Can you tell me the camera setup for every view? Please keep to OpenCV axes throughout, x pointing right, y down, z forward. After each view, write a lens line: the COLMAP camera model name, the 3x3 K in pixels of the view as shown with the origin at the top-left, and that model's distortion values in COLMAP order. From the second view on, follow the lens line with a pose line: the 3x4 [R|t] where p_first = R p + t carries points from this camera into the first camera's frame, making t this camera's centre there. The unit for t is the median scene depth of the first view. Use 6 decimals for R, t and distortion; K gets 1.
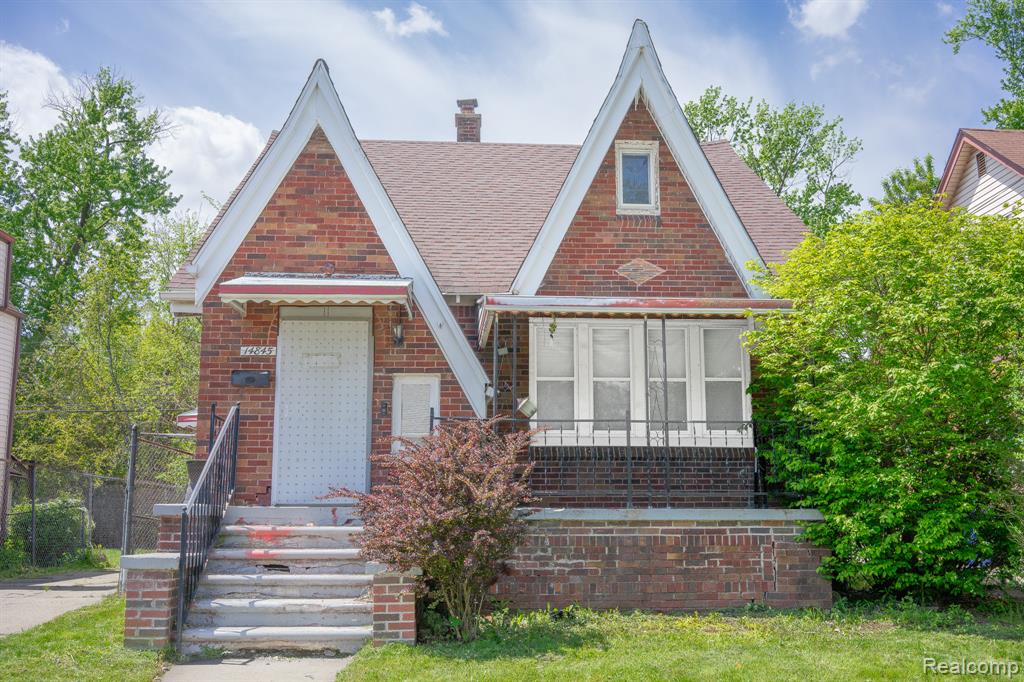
lens RADIAL K [[1089.0, 0, 512.0], [0, 1089.0, 341.0], [0, 0, 1]] dist [0.064273, -0.249079]
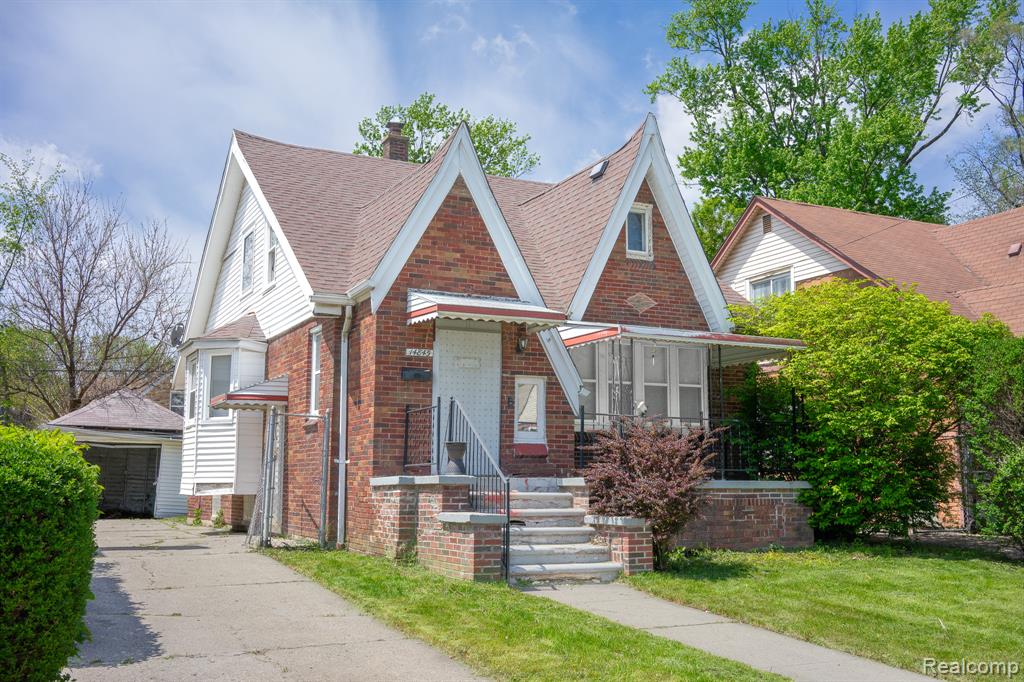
lens RADIAL K [[1089.0, 0, 512.0], [0, 1089.0, 341.0], [0, 0, 1]] dist [0.064273, -0.249079]
pose [[0.914624, 0.055732, 0.400446, -0.631691], [-0.068337, 0.997513, 0.017252, -0.032663], [-0.398488, -0.043144, 0.916158, -0.184118]]
